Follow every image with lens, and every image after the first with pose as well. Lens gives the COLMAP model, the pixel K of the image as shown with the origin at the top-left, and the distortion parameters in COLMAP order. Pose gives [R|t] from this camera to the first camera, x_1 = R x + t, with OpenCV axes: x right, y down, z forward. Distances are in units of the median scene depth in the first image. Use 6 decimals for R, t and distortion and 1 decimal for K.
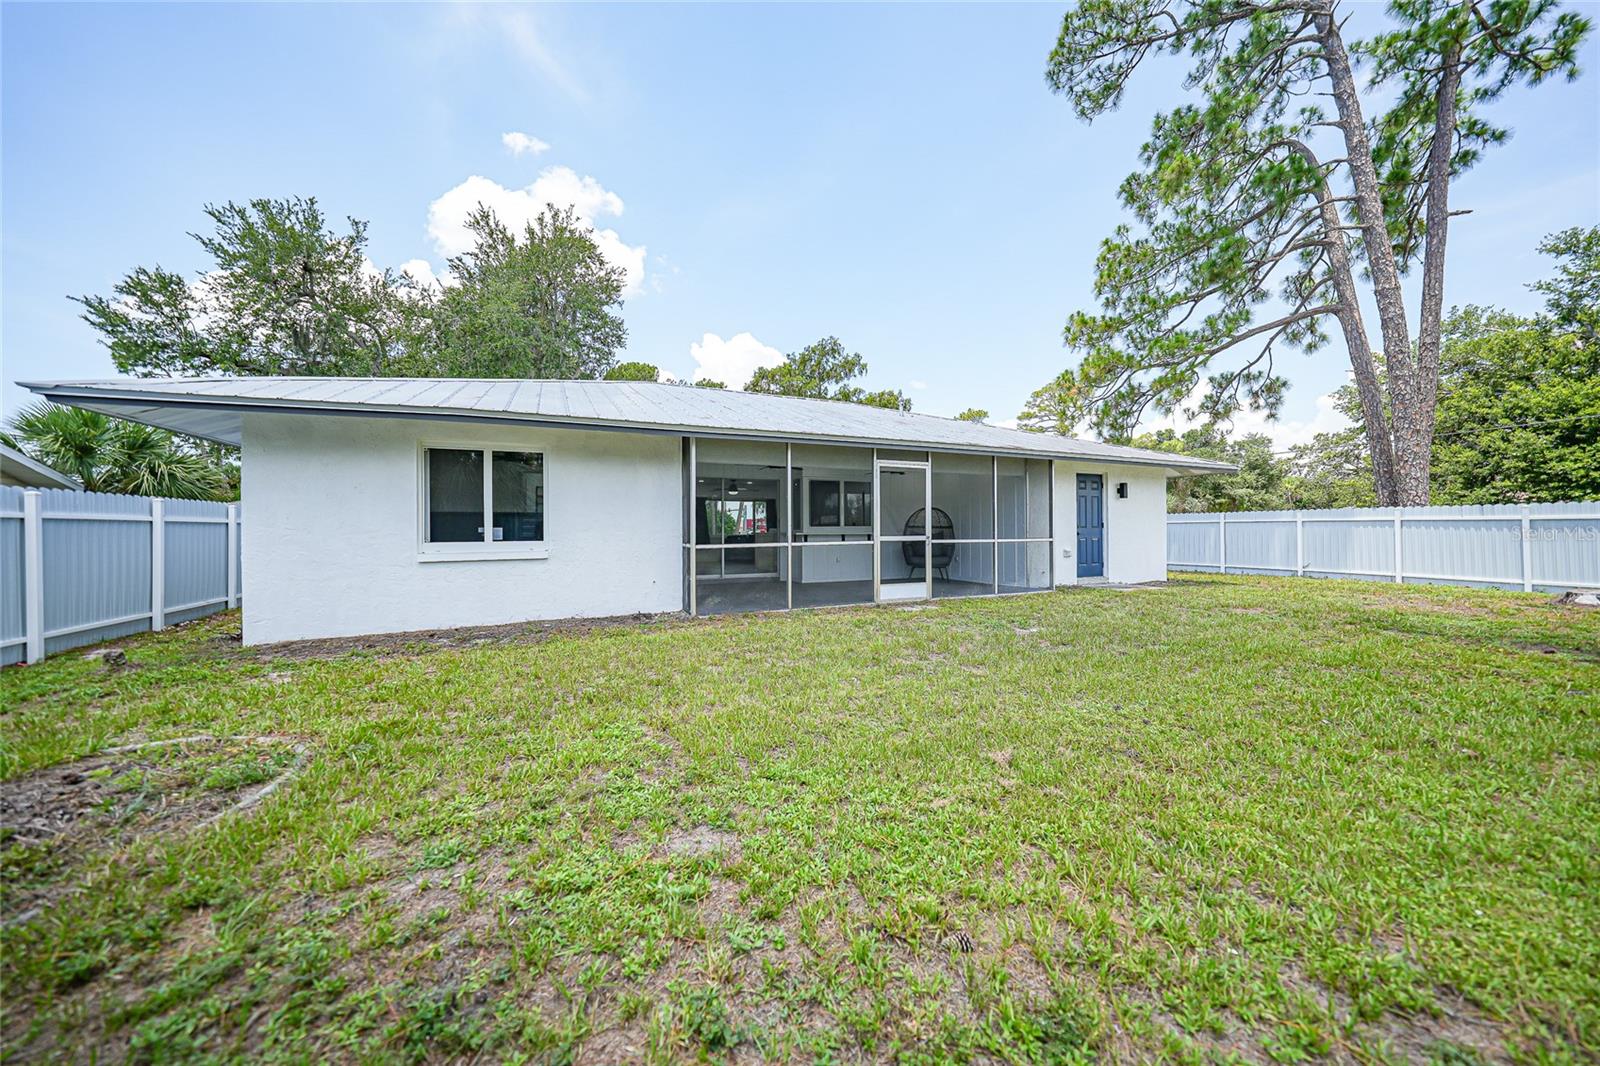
lens RADIAL K [[550.8, 0, 800.0], [0, 550.8, 533.0], [0, 0, 1]] dist [-0.000268, 0.005276]
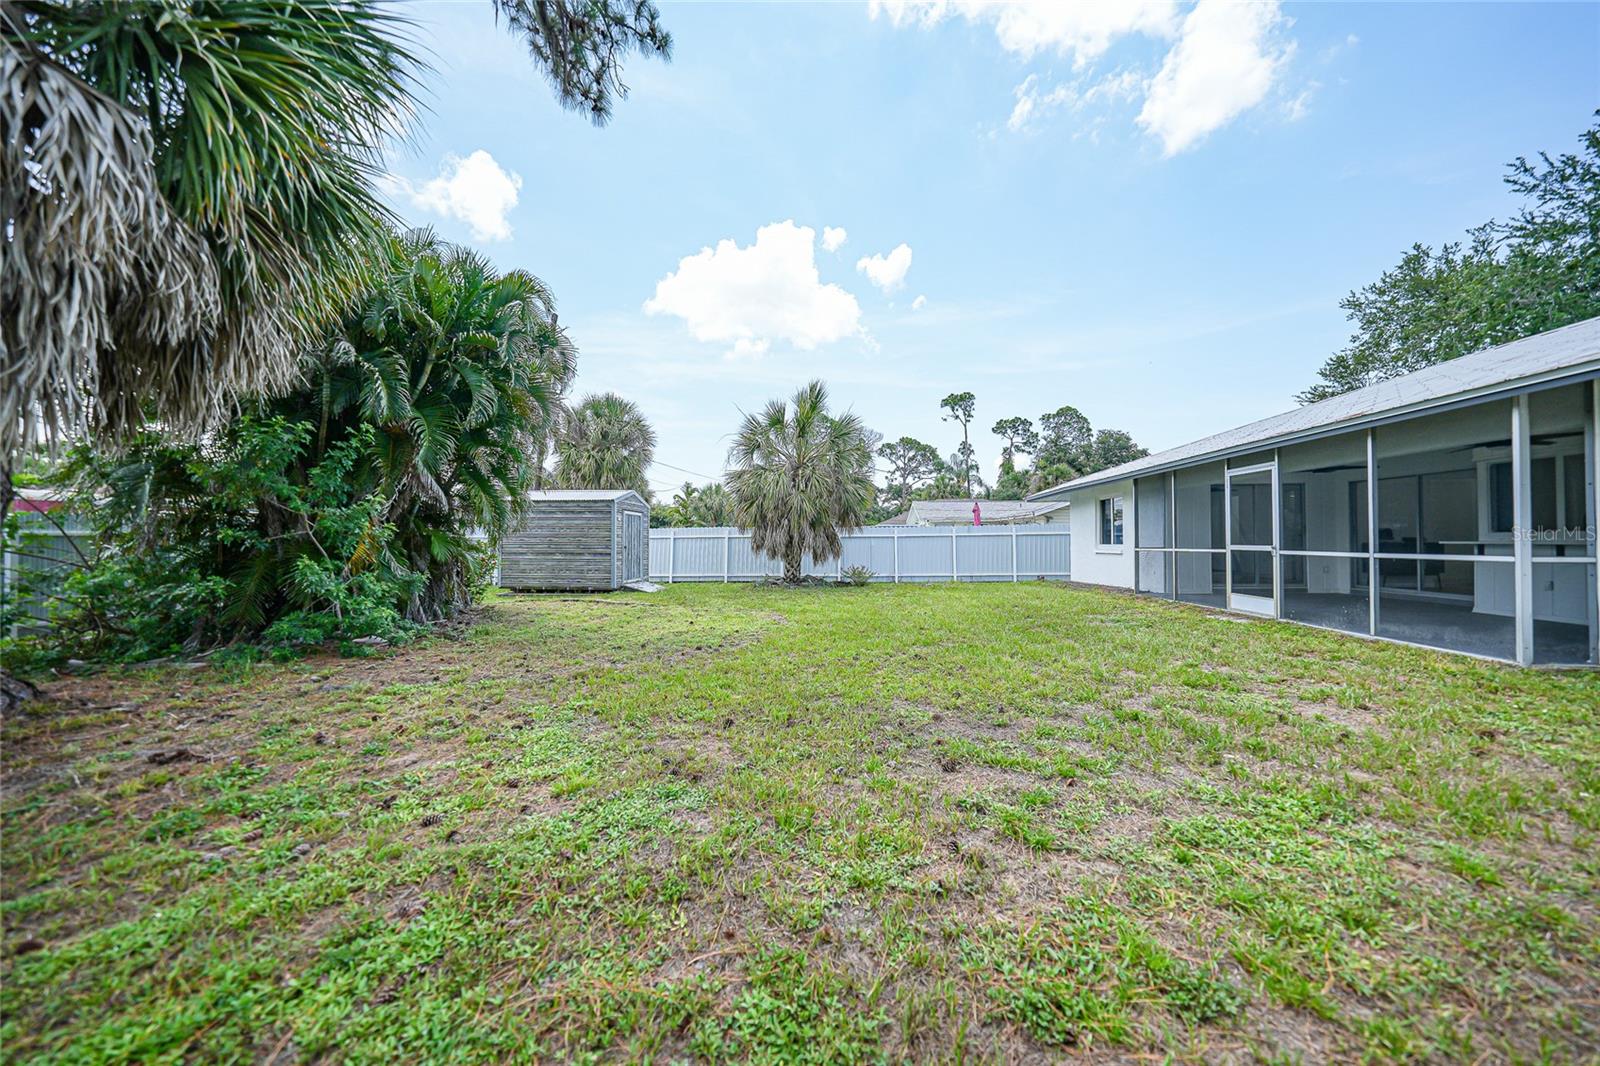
lens RADIAL K [[560.7, 0, 792.1], [0, 560.7, 531.9], [0, 0, 1]] dist [-0.035848, 0.009874]
pose [[-0.487832, -0.005778, -0.872918, 0.777983], [0.003155, 0.999960, -0.008382, -0.006790], [0.872932, -0.006843, -0.487795, 0.433380]]
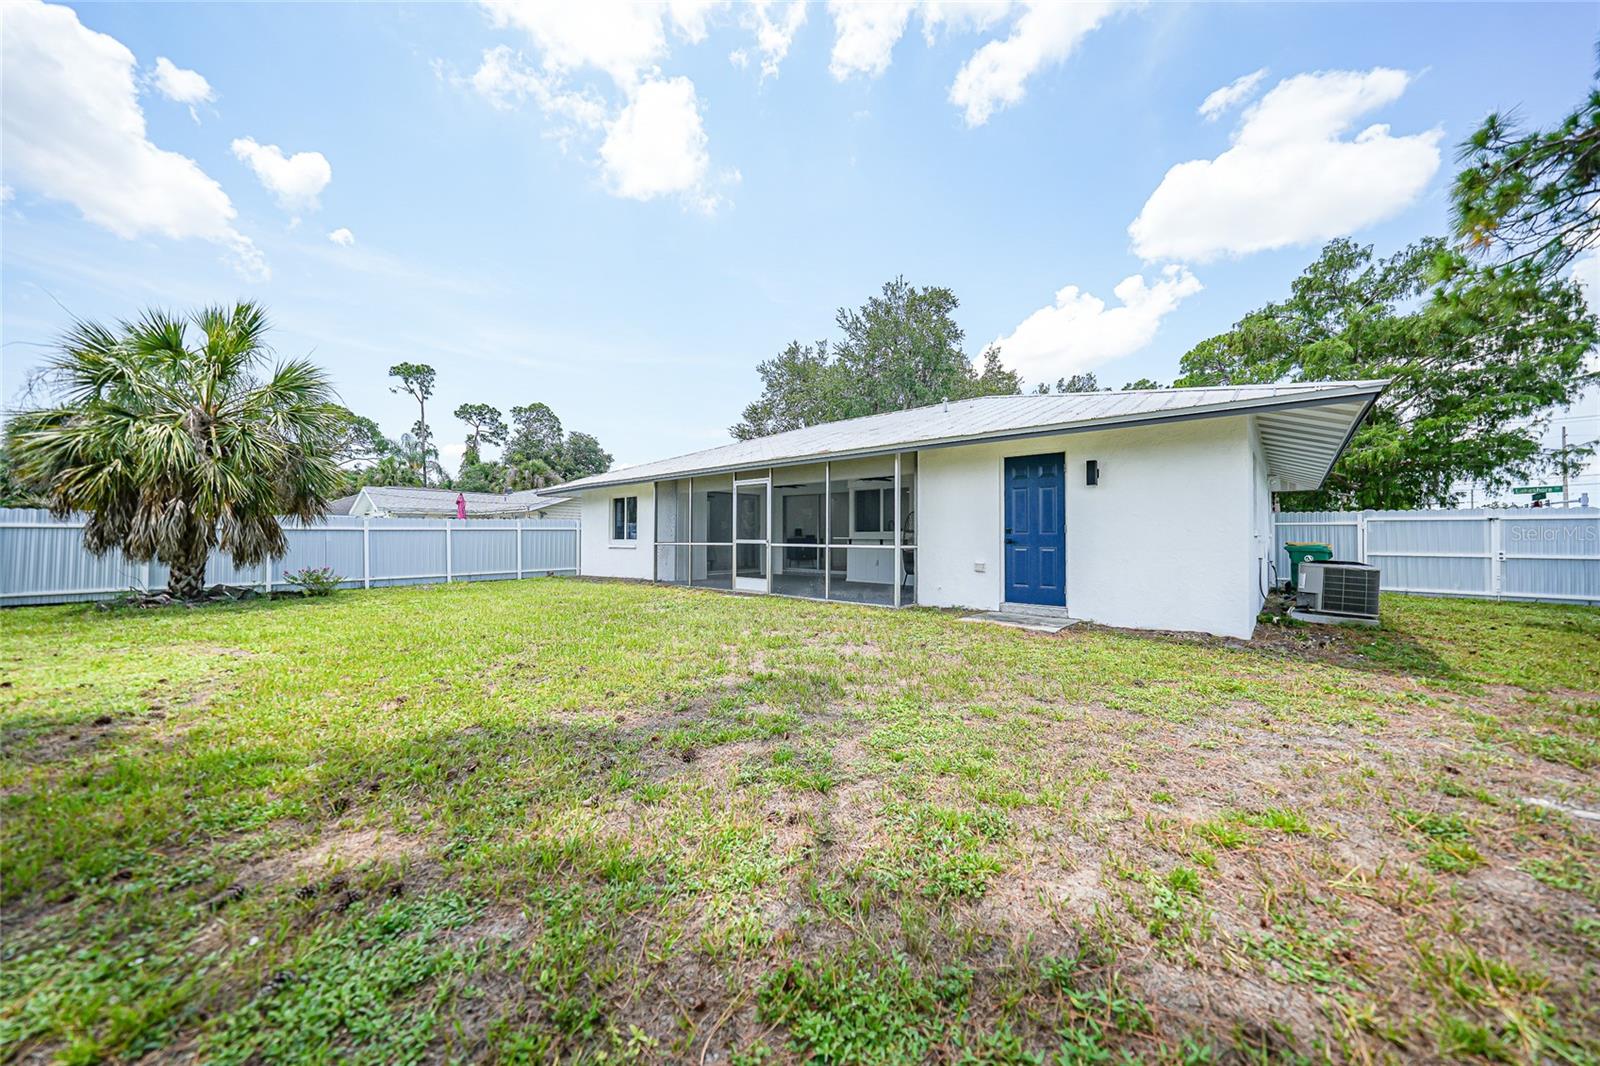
lens RADIAL K [[564.1, 0, 794.5], [0, 564.1, 527.0], [0, 0, 1]] dist [-0.001388, 0.000019]
pose [[0.388655, -0.008962, -0.921340, 0.784422], [-0.008616, 0.999874, -0.013360, -0.004081], [0.921343, 0.013130, 0.388529, 0.333632]]
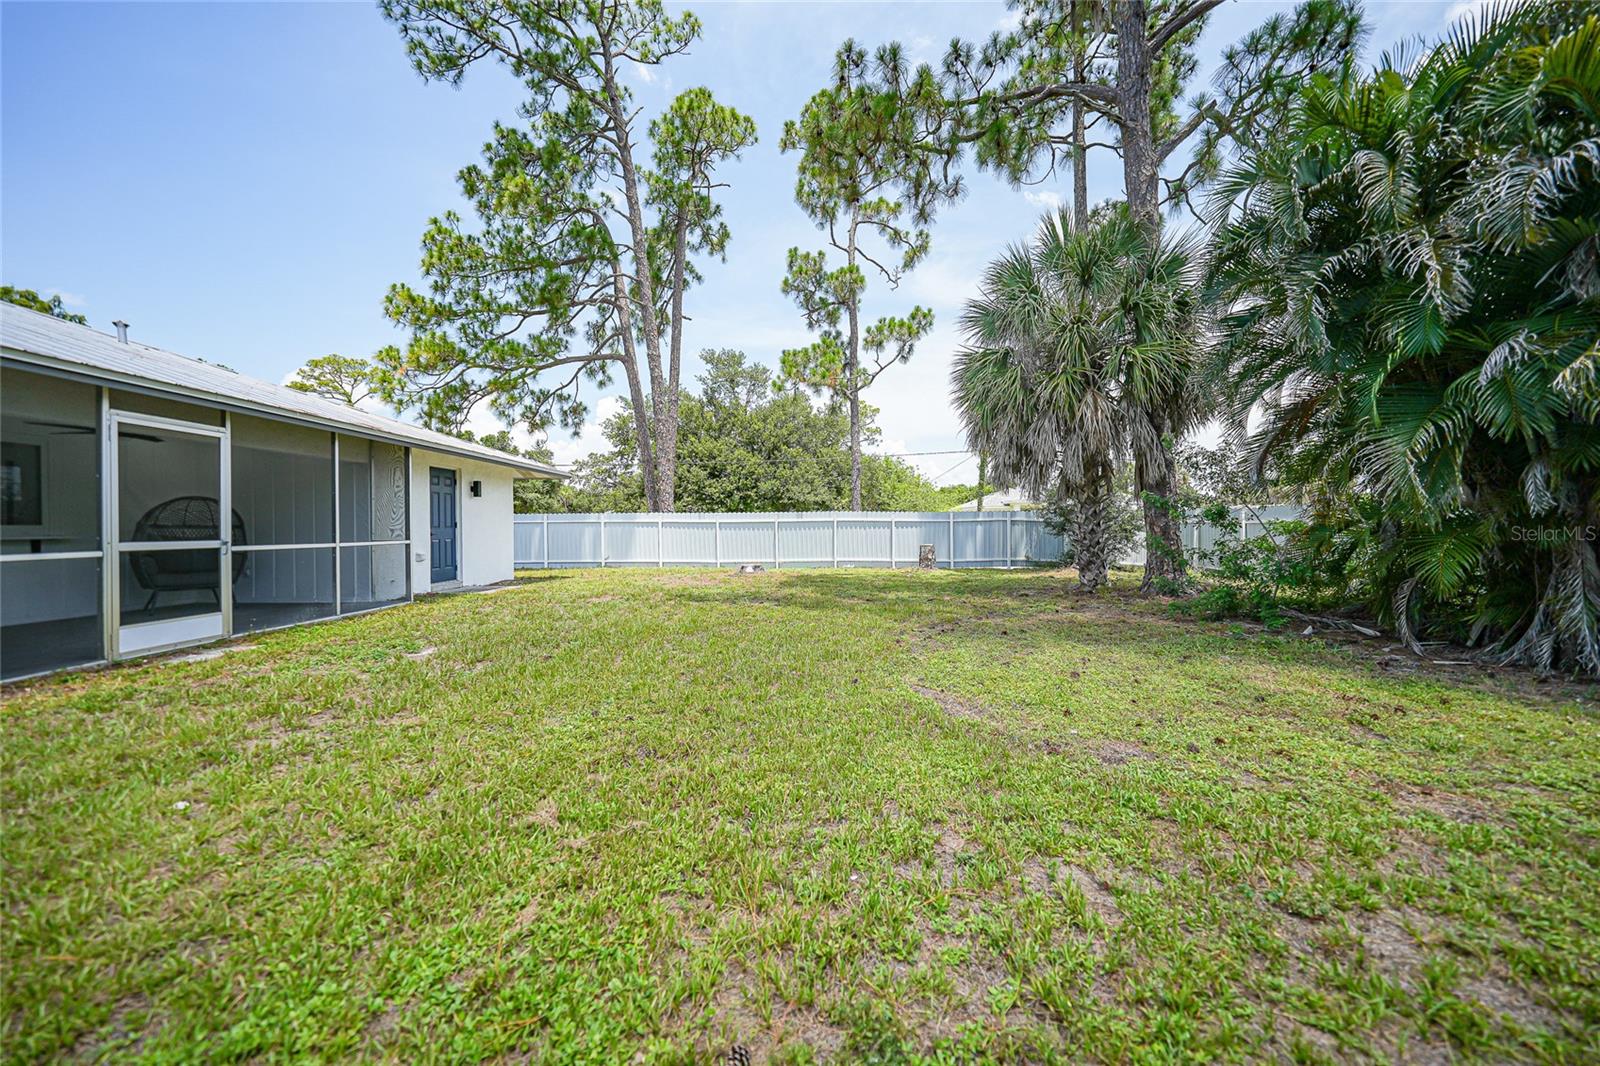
lens RADIAL K [[564.1, 0, 794.5], [0, 564.1, 527.0], [0, 0, 1]] dist [-0.001388, 0.000019]
pose [[0.445621, 0.000317, 0.895222, -0.037136], [0.009282, 0.999945, -0.004974, -0.000609], [-0.895174, 0.010526, 0.445593, 0.055523]]
